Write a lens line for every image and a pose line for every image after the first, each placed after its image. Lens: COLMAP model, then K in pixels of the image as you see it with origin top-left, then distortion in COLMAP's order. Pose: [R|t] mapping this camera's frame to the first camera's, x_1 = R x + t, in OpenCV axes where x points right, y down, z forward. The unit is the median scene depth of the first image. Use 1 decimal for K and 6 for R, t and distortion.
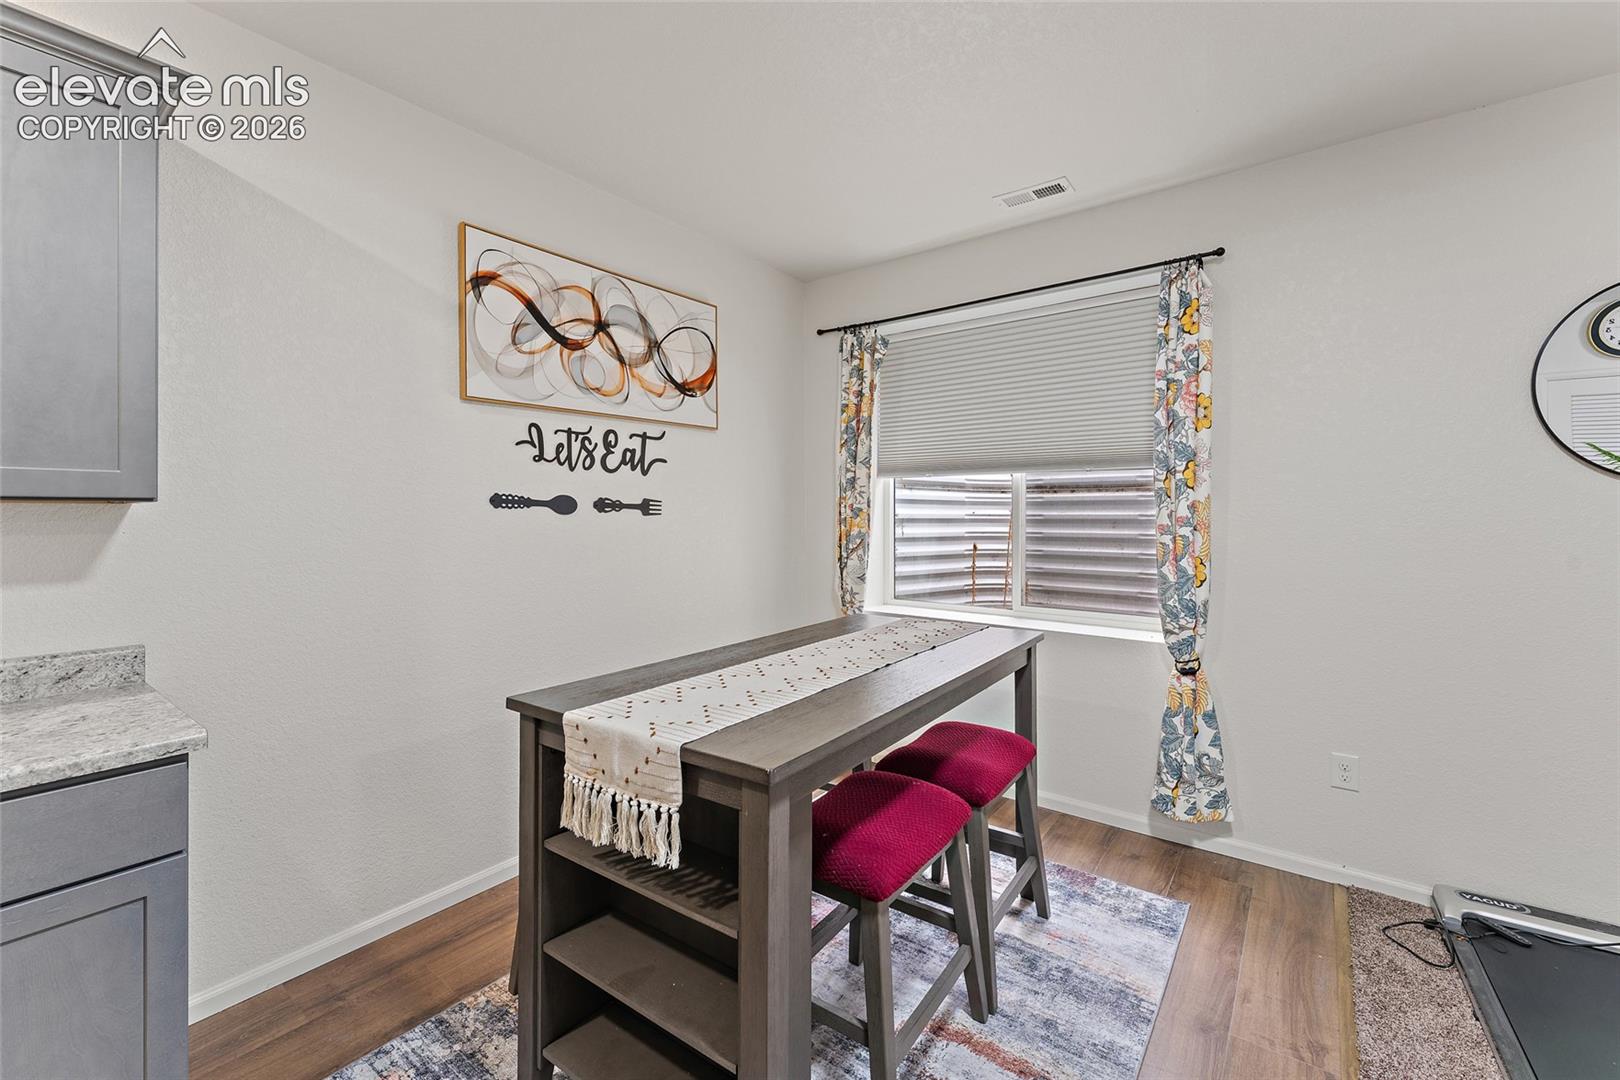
lens RADIAL K [[665.0, 0, 815.5], [0, 665.0, 506.8], [0, 0, 1]] dist [0.002159, 0.000772]
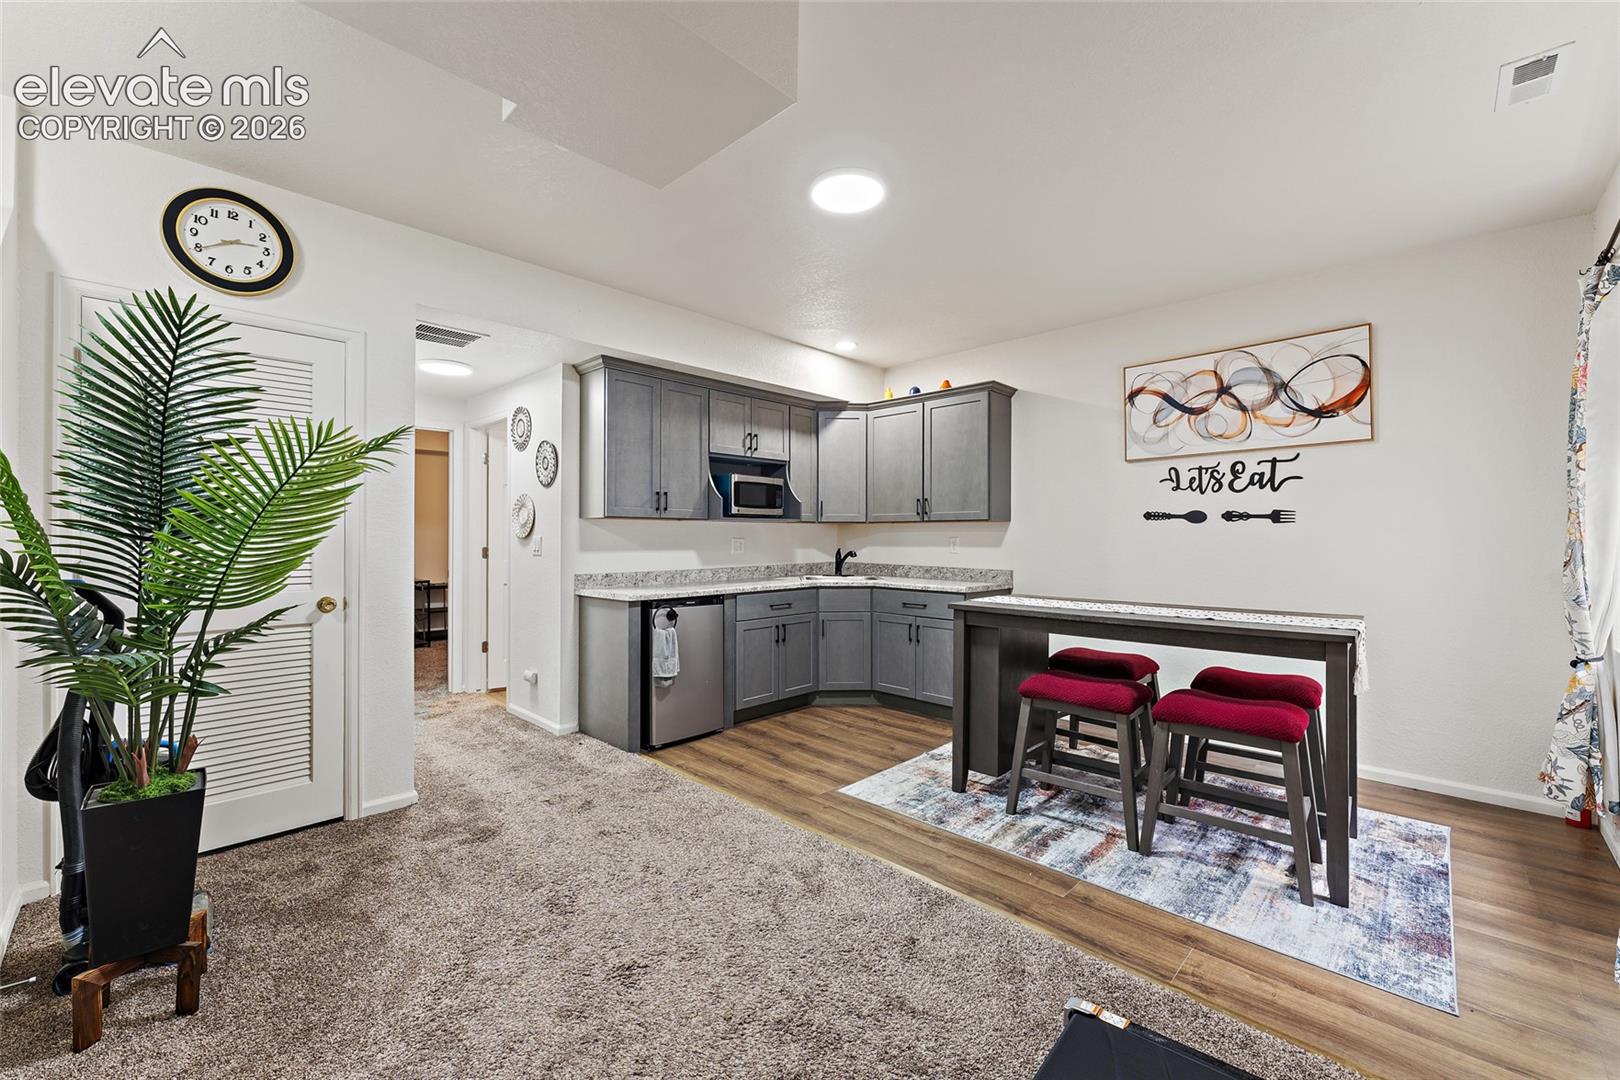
lens RADIAL K [[646.6, 0, 809.4], [0, 646.6, 532.8], [0, 0, 1]] dist [-0.001347, -0.000299]
pose [[-0.124316, -0.009893, -0.992193, 1.135811], [0.006223, 0.999923, -0.010750, 0.041464], [0.992223, -0.007510, -0.124244, 0.284988]]
